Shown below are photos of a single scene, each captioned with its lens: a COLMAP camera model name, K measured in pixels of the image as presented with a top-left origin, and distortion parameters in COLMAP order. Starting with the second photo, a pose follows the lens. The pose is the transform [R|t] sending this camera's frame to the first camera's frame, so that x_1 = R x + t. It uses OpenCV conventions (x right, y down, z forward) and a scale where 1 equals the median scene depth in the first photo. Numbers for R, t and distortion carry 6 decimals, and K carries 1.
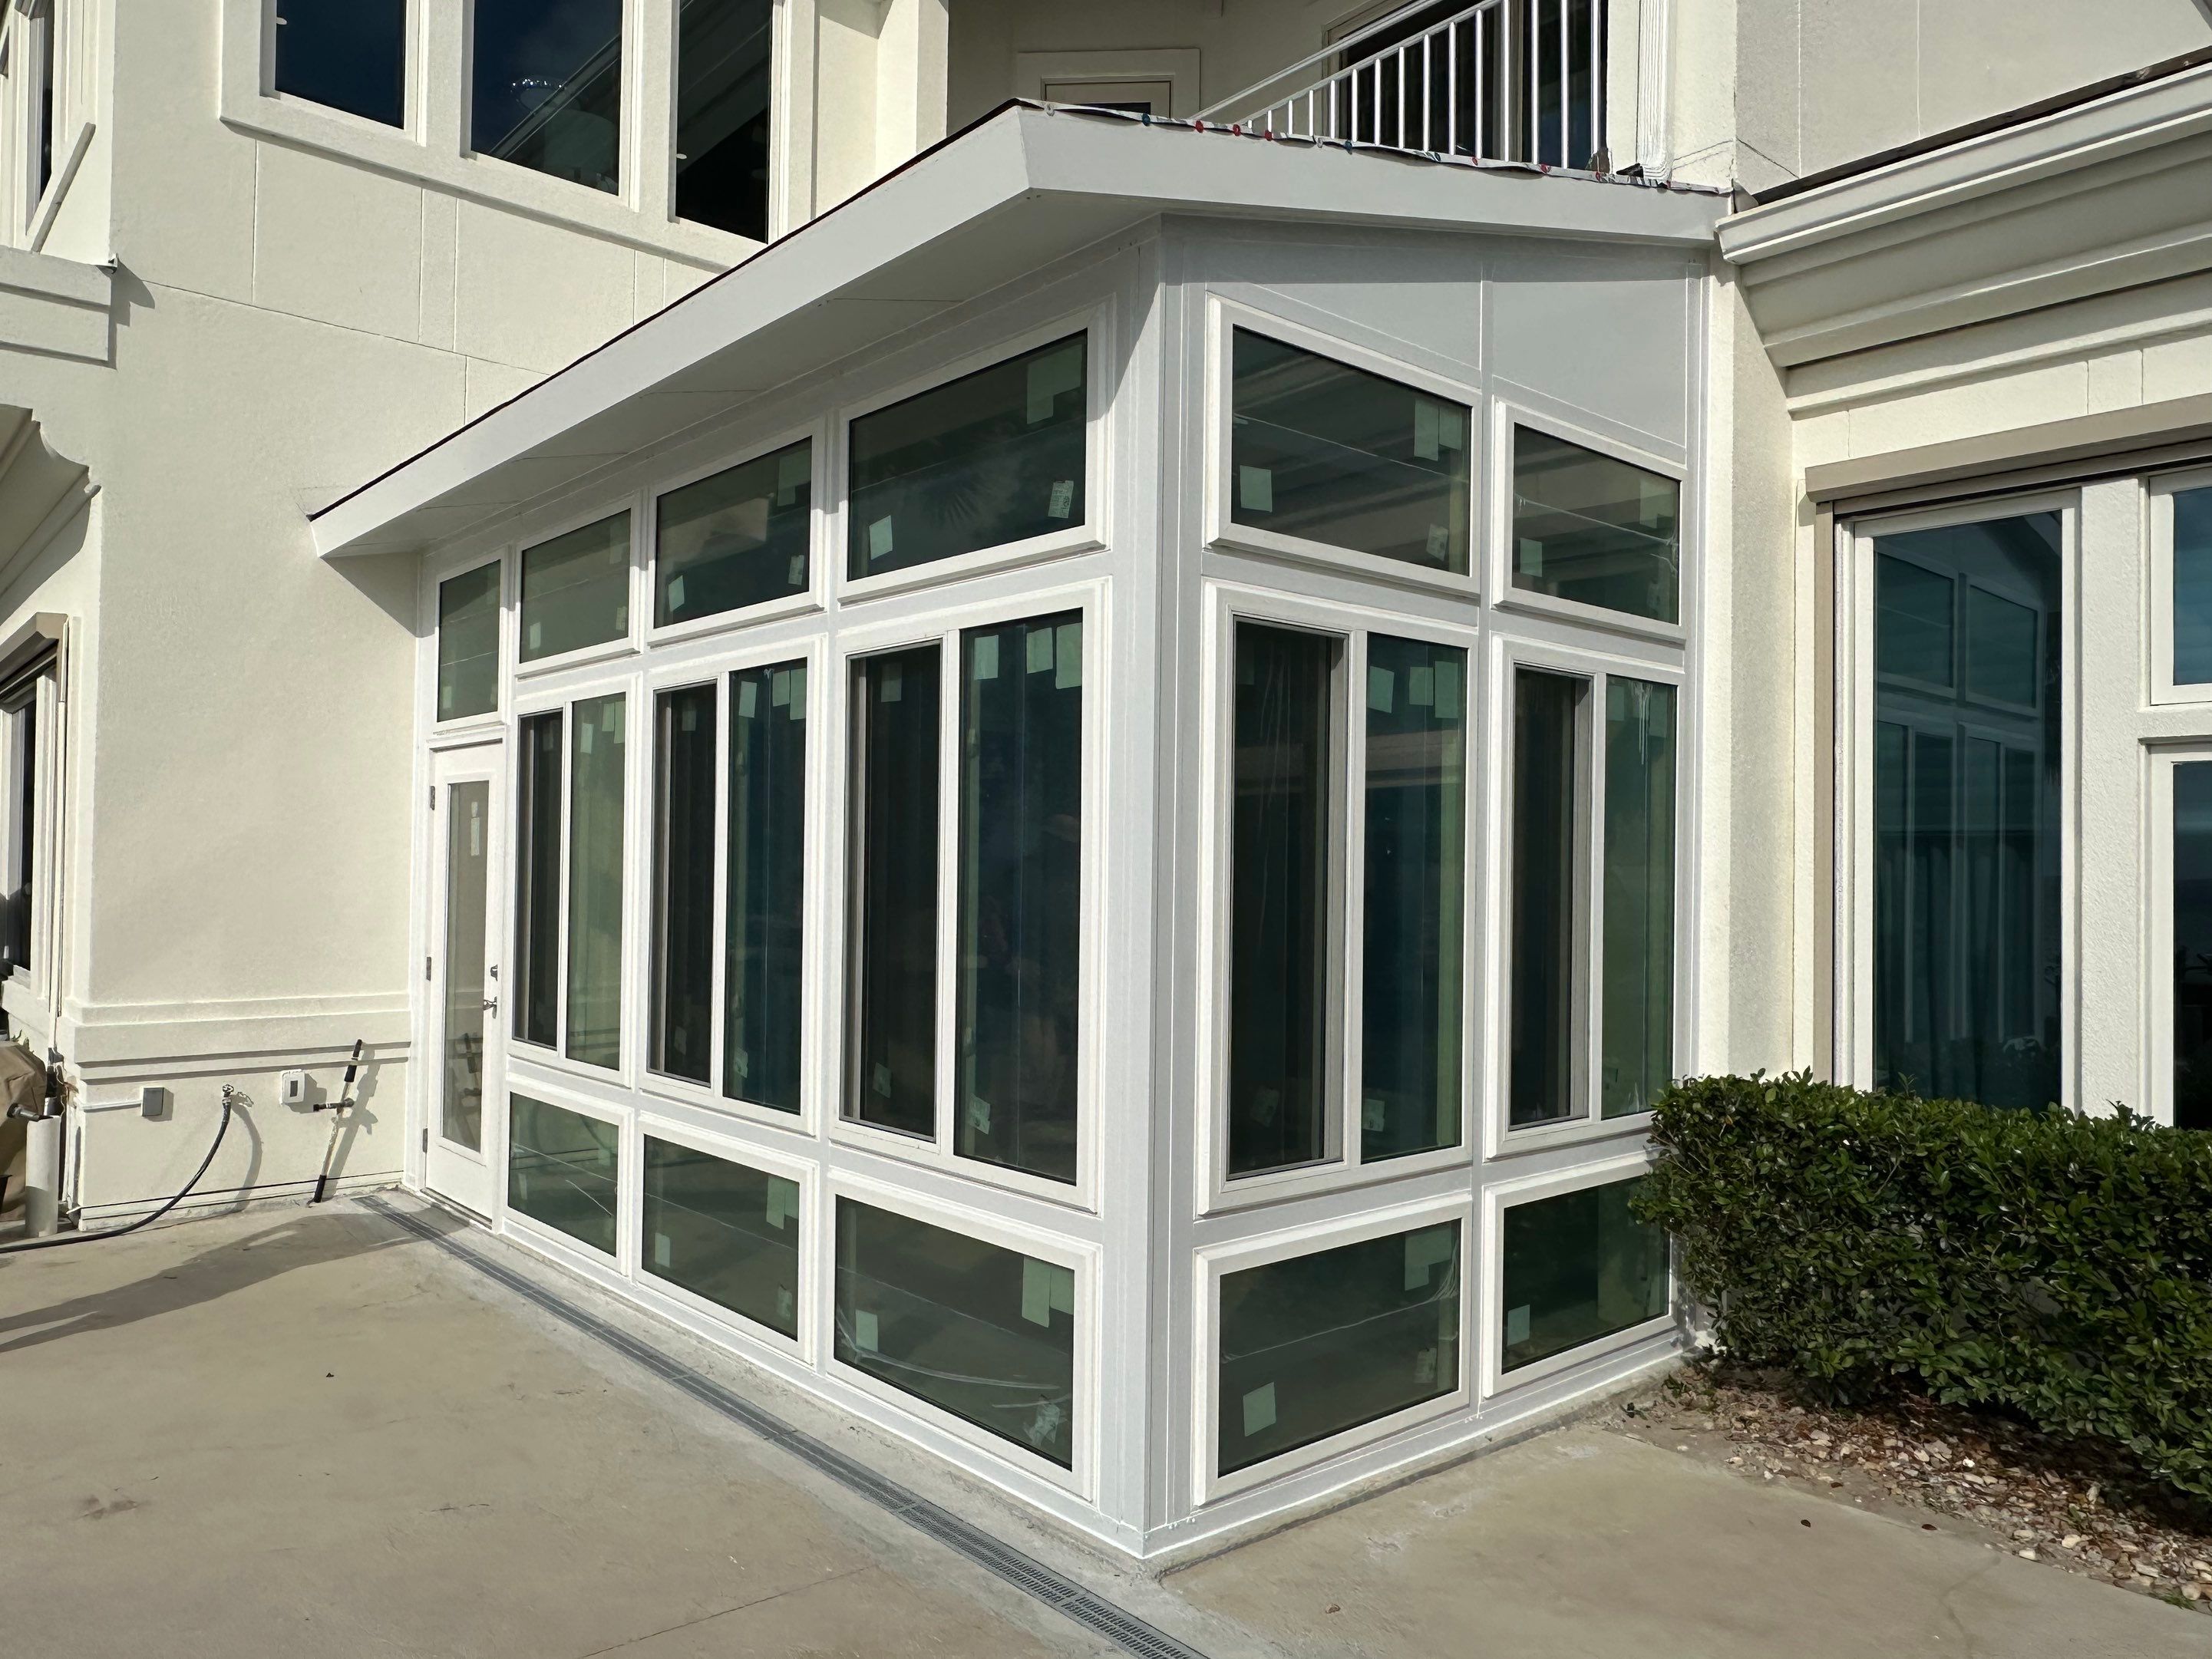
lens RADIAL K [[1471.4, 0, 1095.7], [0, 1471.4, 837.1], [0, 0, 1]] dist [-0.002765, 0.002669]
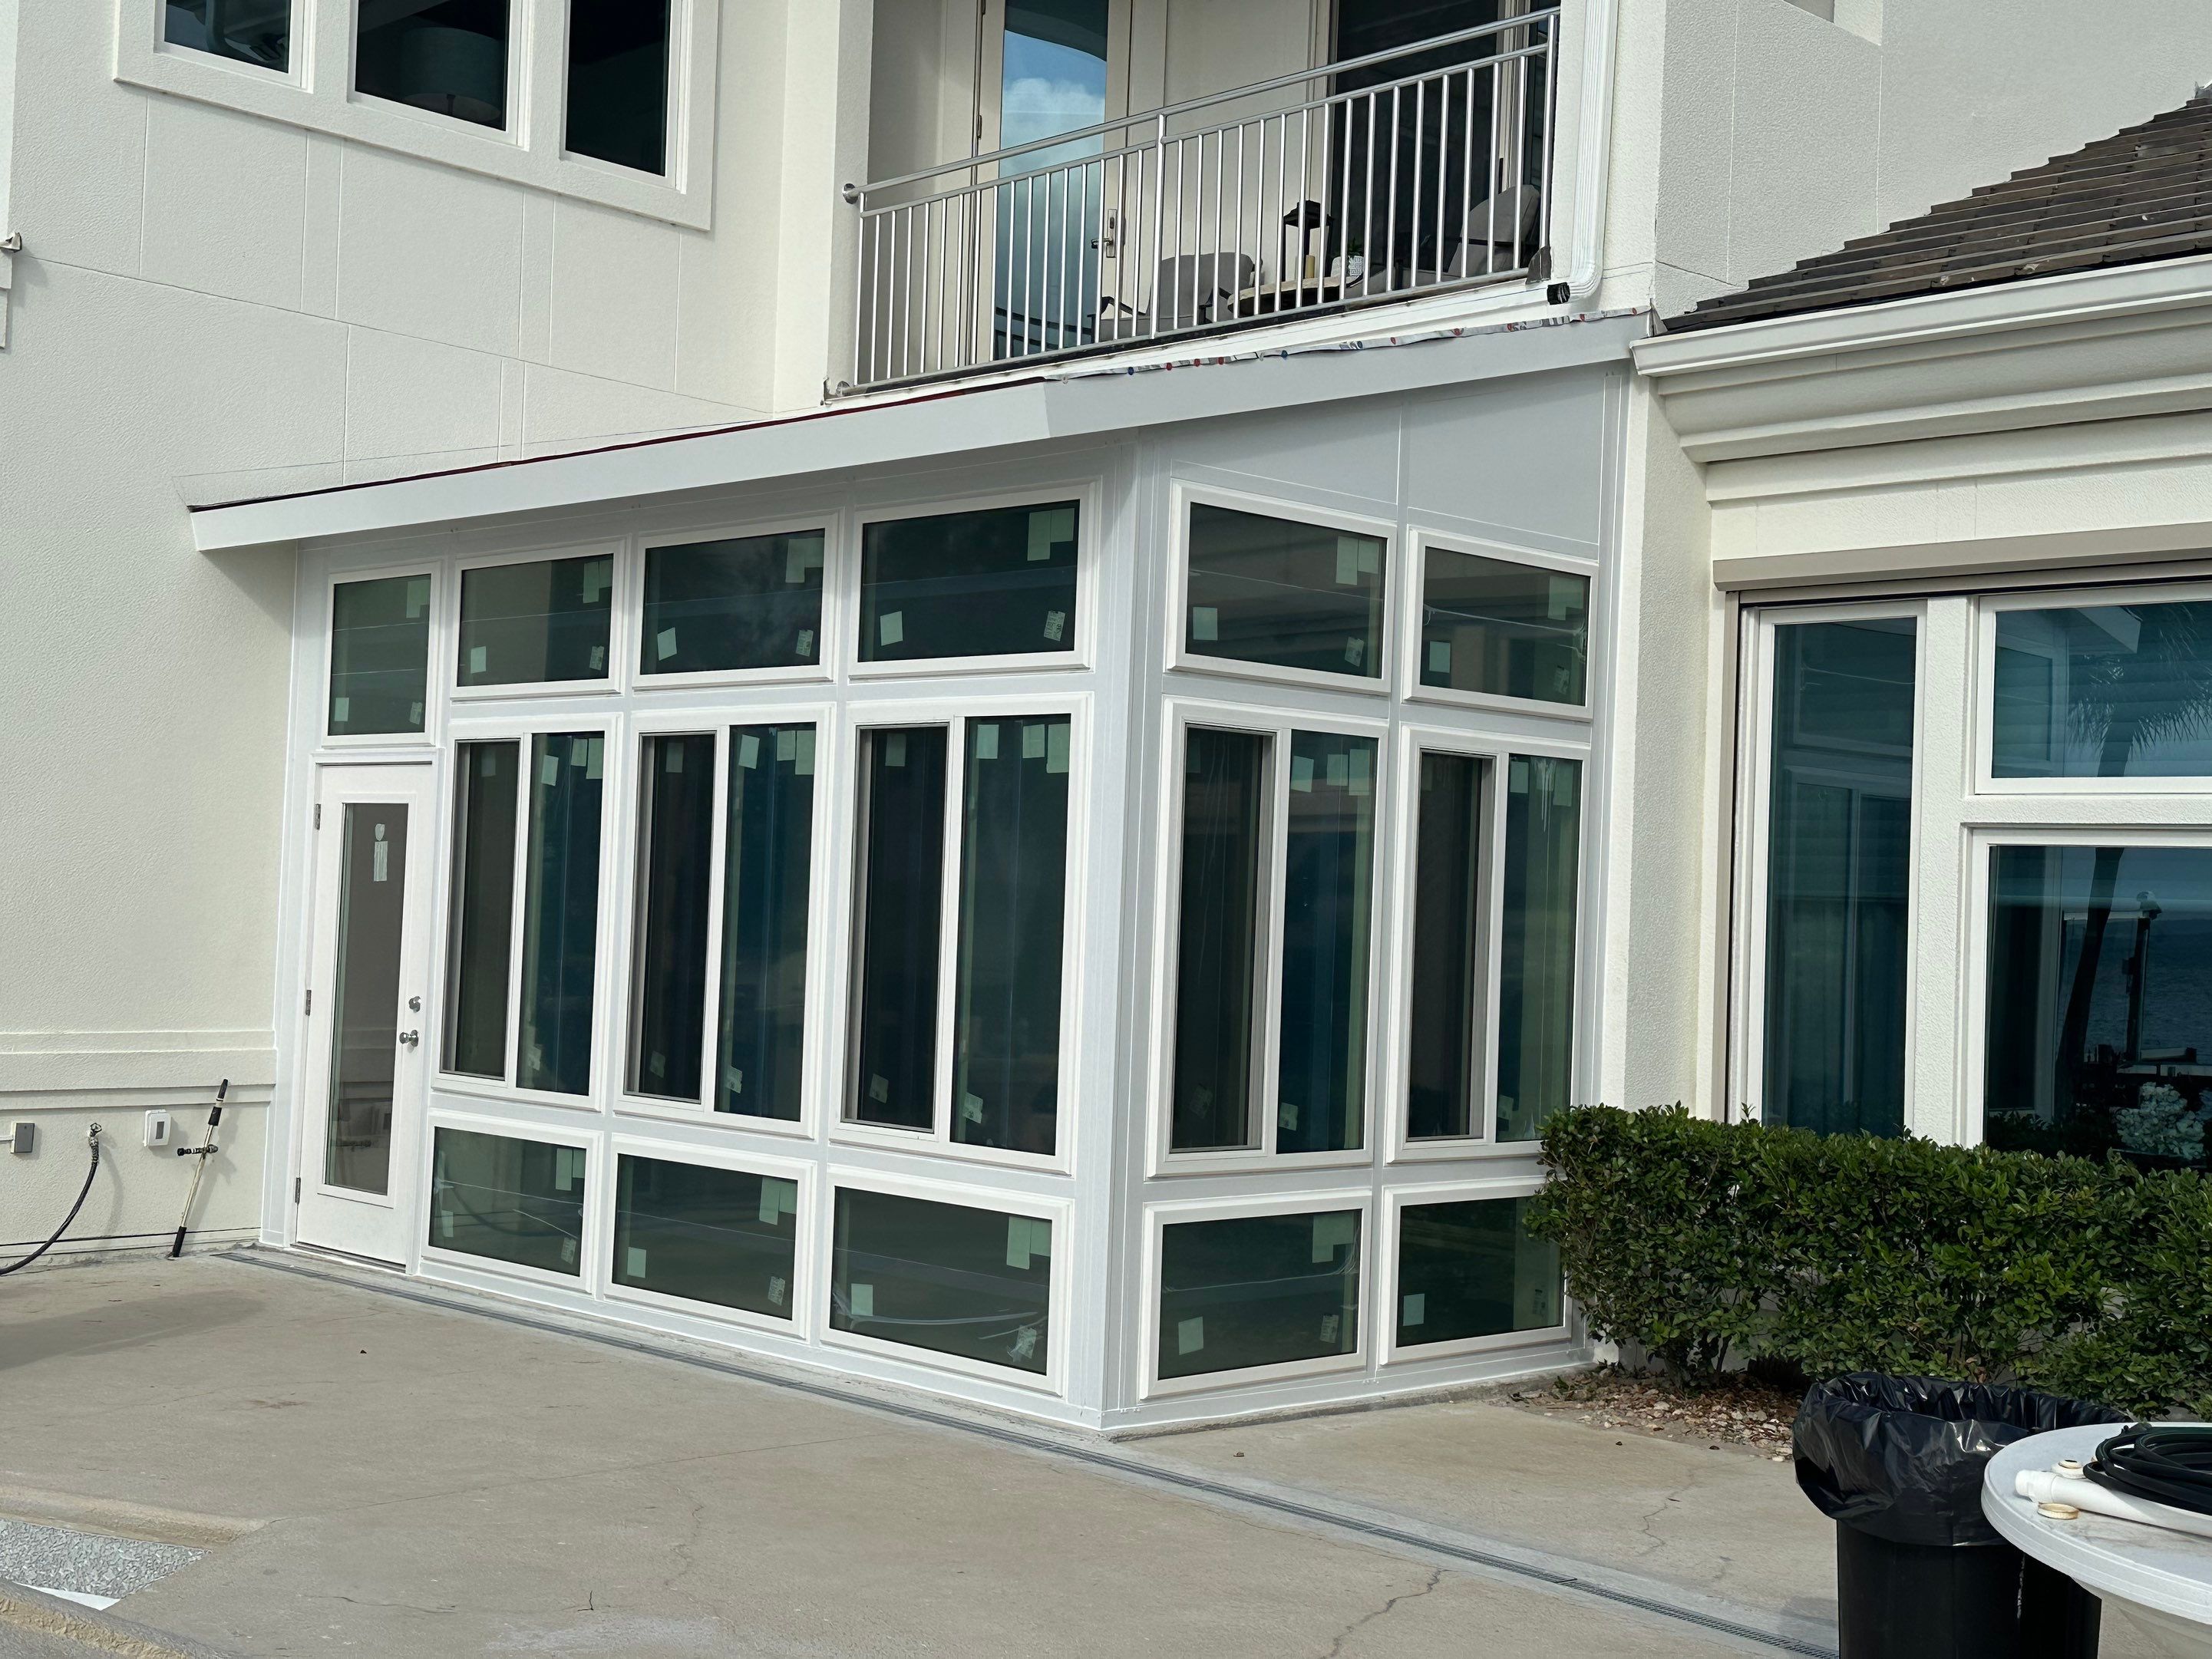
lens RADIAL K [[2636.9, 0, 1090.8], [0, 2636.9, 809.5], [0, 0, 1]] dist [0.108008, -0.009805]
pose [[0.998146, 0.025947, 0.055065, -0.092941], [-0.025165, 0.999573, -0.014839, -0.028740], [-0.055427, 0.013425, 0.998372, -1.056354]]
